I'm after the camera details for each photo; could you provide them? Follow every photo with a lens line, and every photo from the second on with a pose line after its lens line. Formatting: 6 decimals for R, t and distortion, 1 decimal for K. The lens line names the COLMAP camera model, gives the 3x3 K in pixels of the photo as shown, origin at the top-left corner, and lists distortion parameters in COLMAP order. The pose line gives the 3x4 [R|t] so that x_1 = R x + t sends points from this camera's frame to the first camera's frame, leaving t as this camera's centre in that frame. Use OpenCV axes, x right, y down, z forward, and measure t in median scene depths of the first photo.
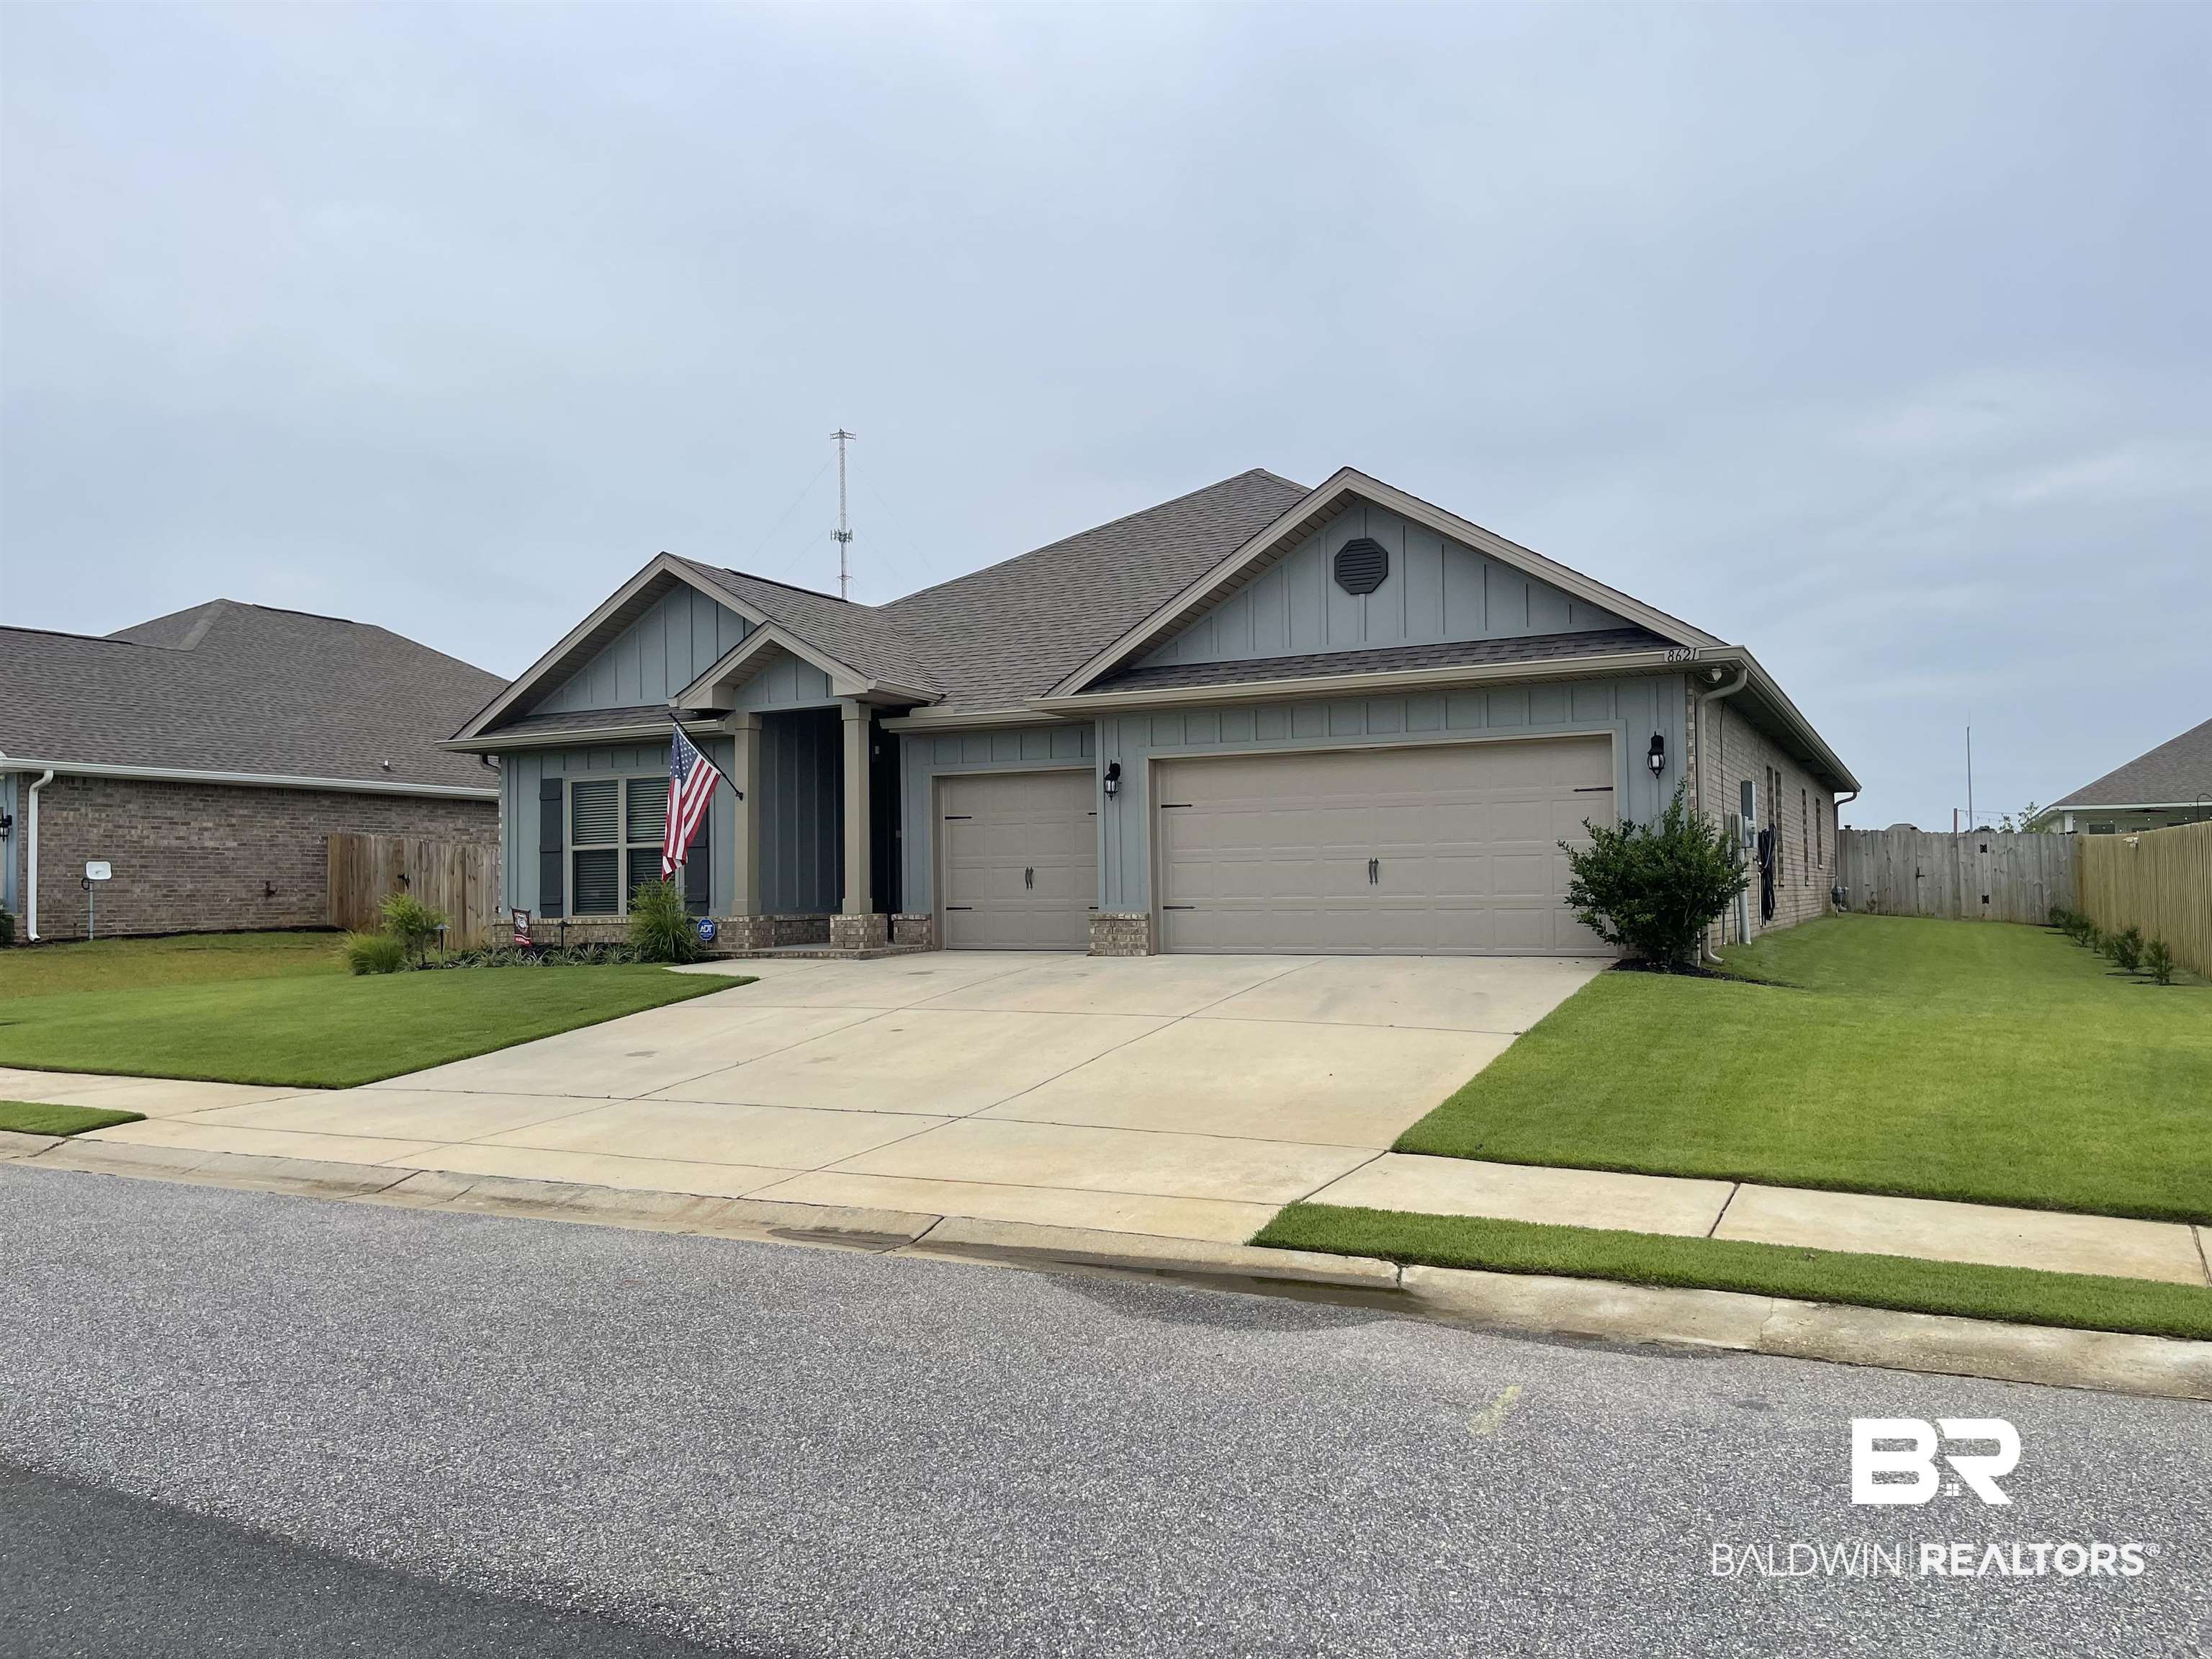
lens RADIAL K [[1595.4, 0, 1100.1], [0, 1595.4, 833.2], [0, 0, 1]] dist [0.020418, -0.004802]
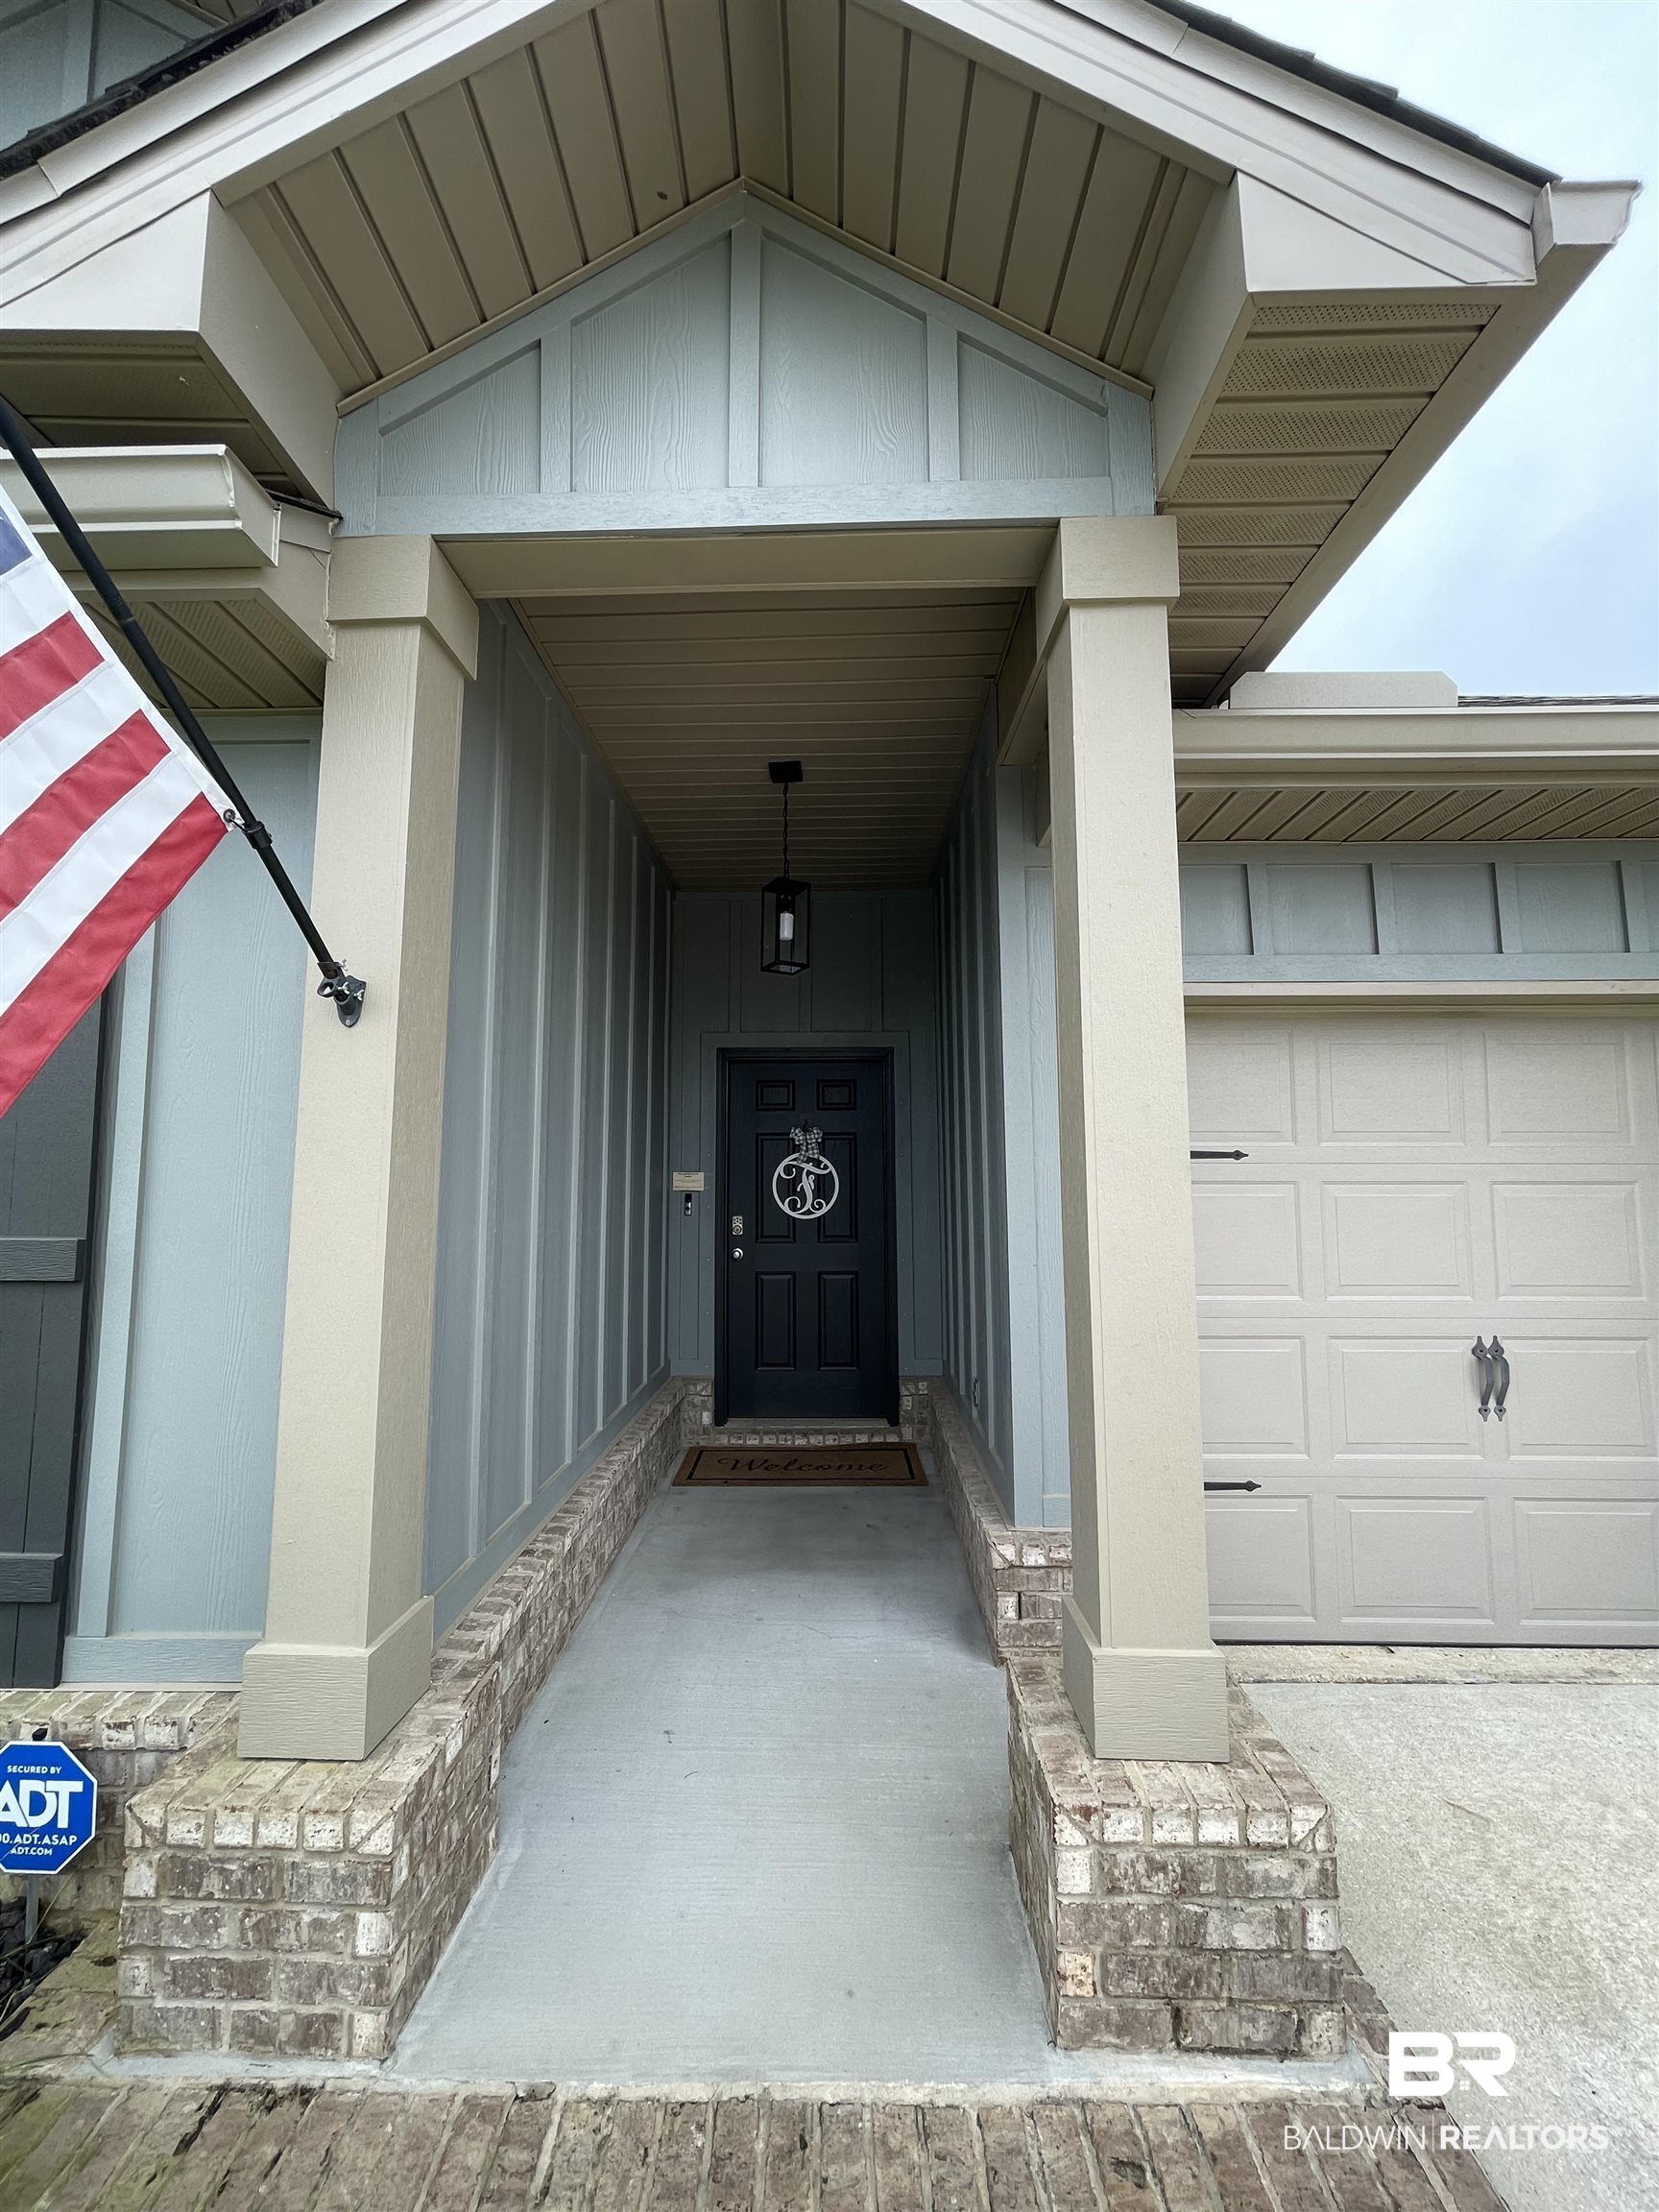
lens RADIAL K [[889.1, 0, 832.1], [0, 889.1, 1106.3], [0, 0, 1]] dist [-0.000377, -0.000019]
pose [[0.915032, 0.045908, 0.400761, -0.225303], [-0.024169, 0.997957, -0.059135, -0.008187], [-0.402657, 0.044425, 0.914272, 0.934408]]
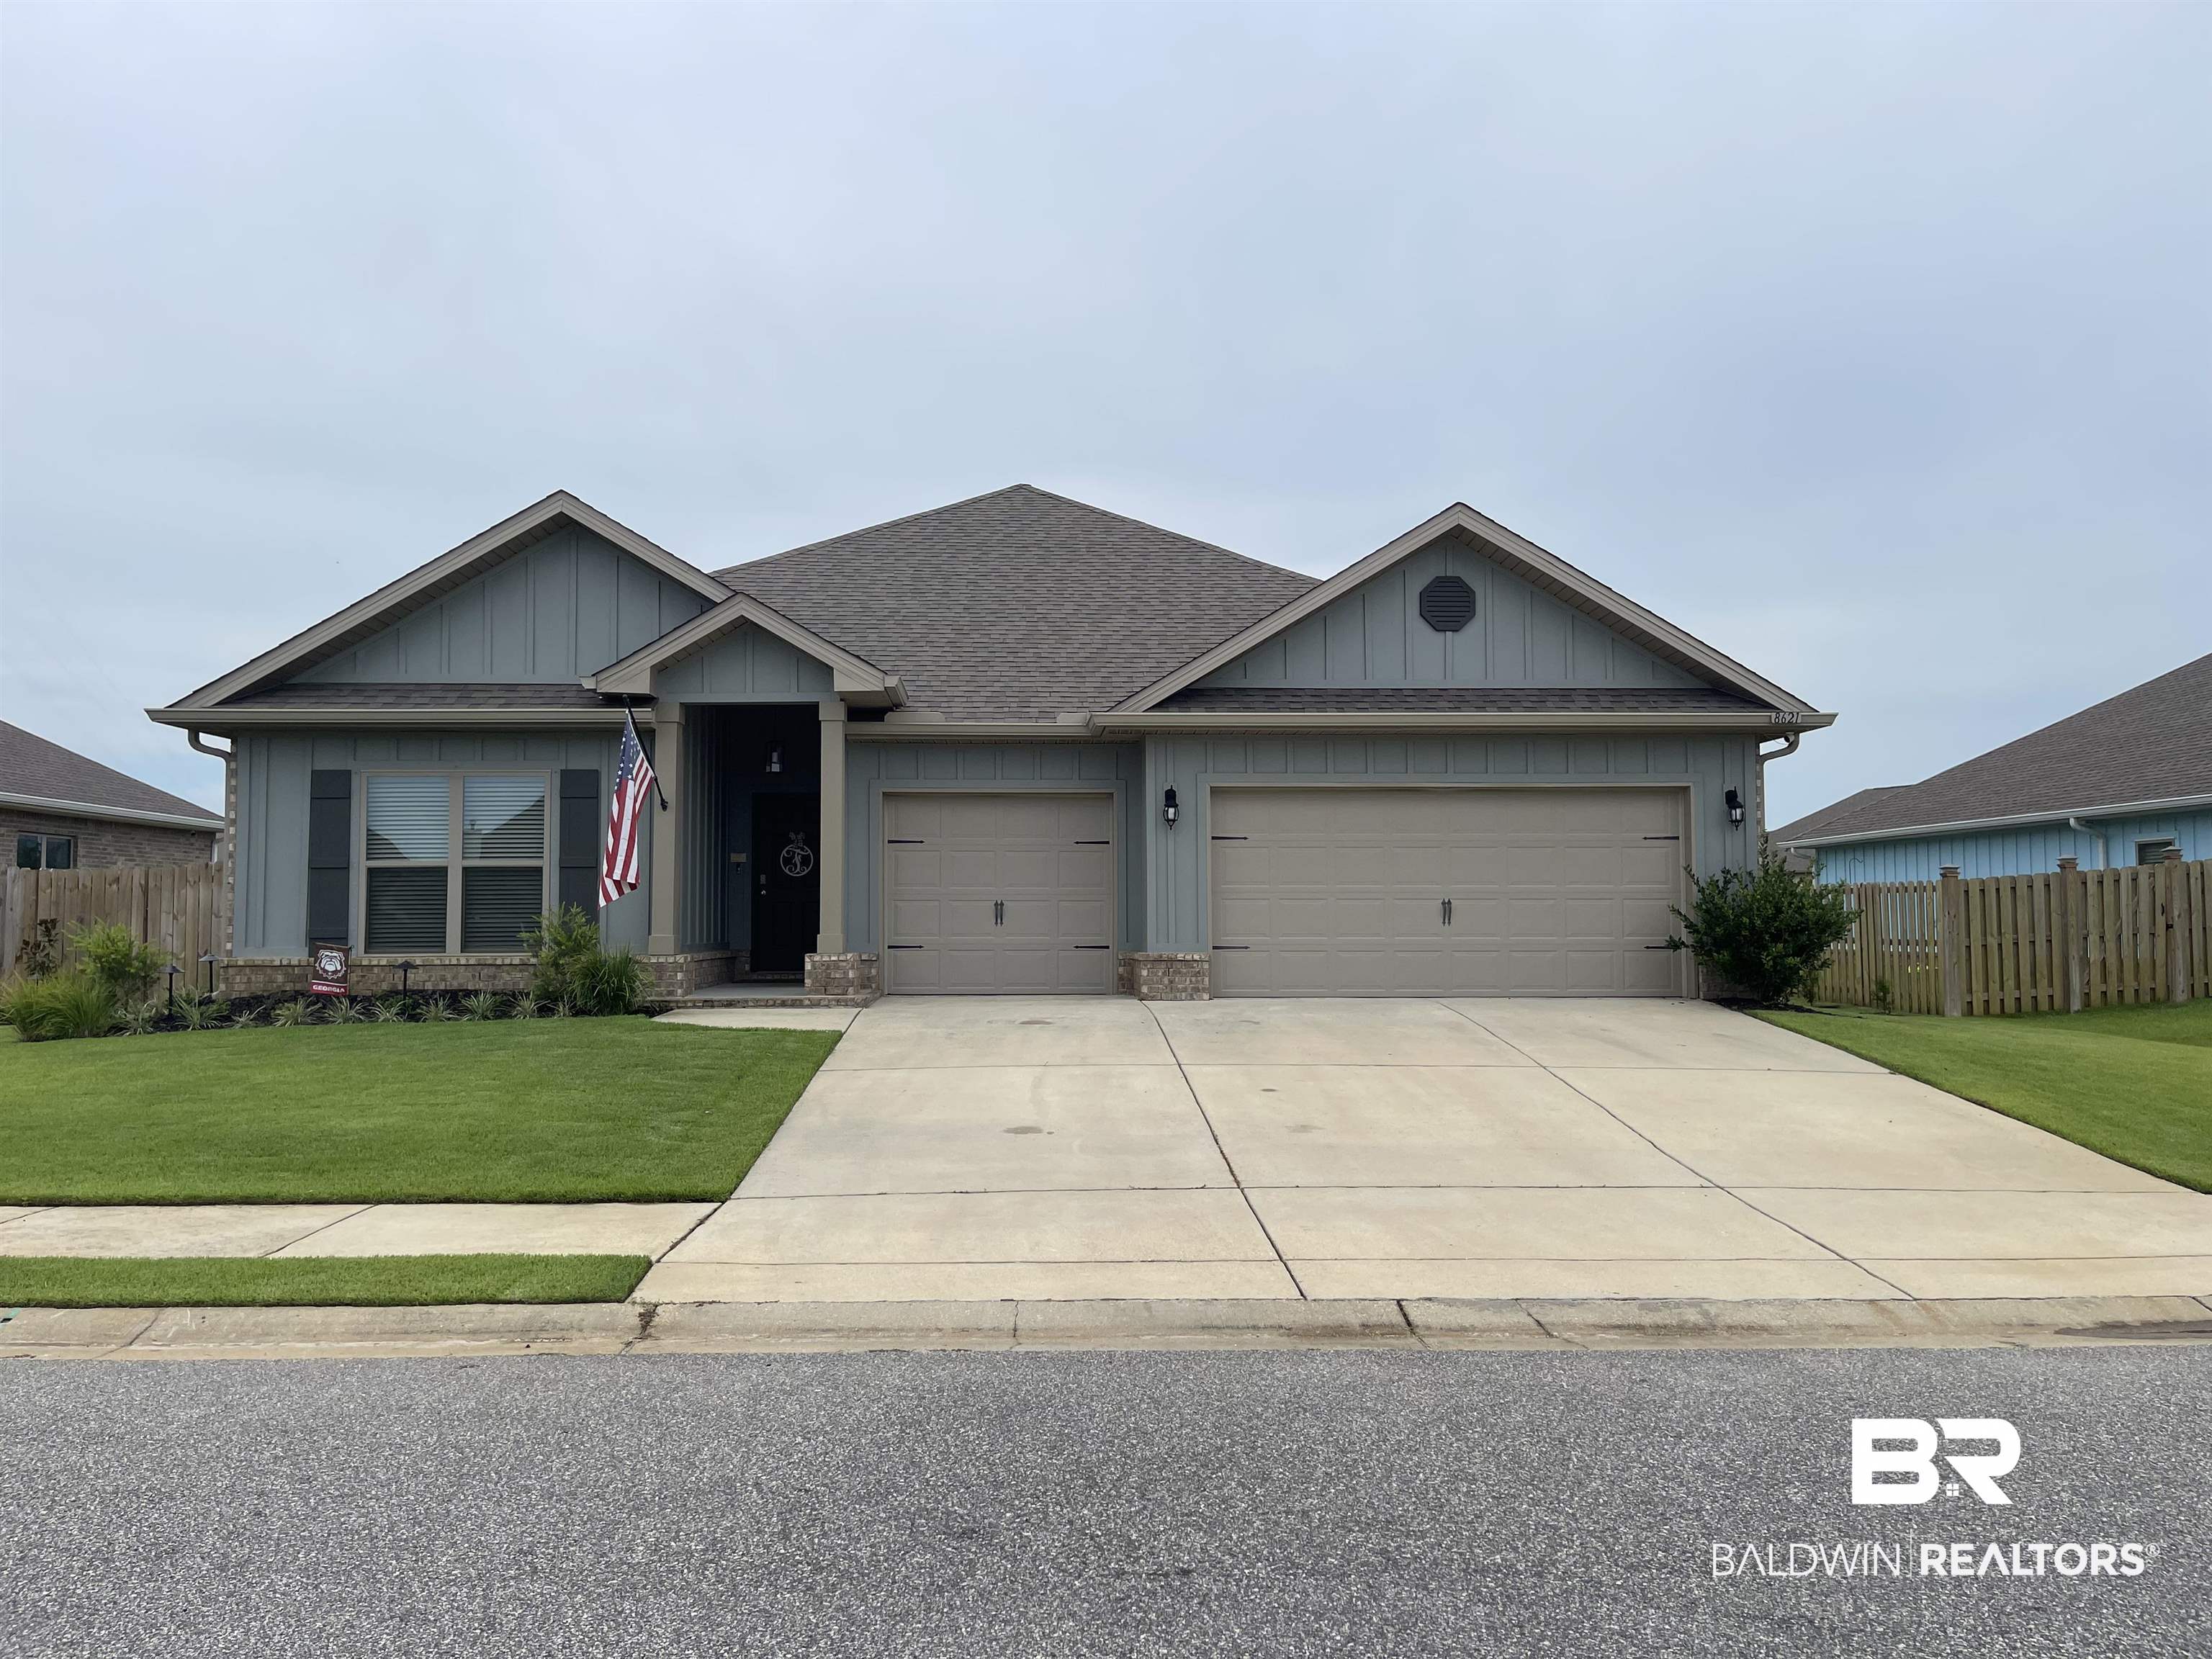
lens RADIAL K [[1595.4, 0, 1106.3], [0, 1595.4, 836.6], [0, 0, 1]] dist [0.020418, -0.004802]
pose [[0.886766, 0.038533, 0.460609, -0.416163], [-0.026804, 0.999129, -0.031980, 0.012729], [-0.461440, 0.016012, 0.887027, 0.193411]]
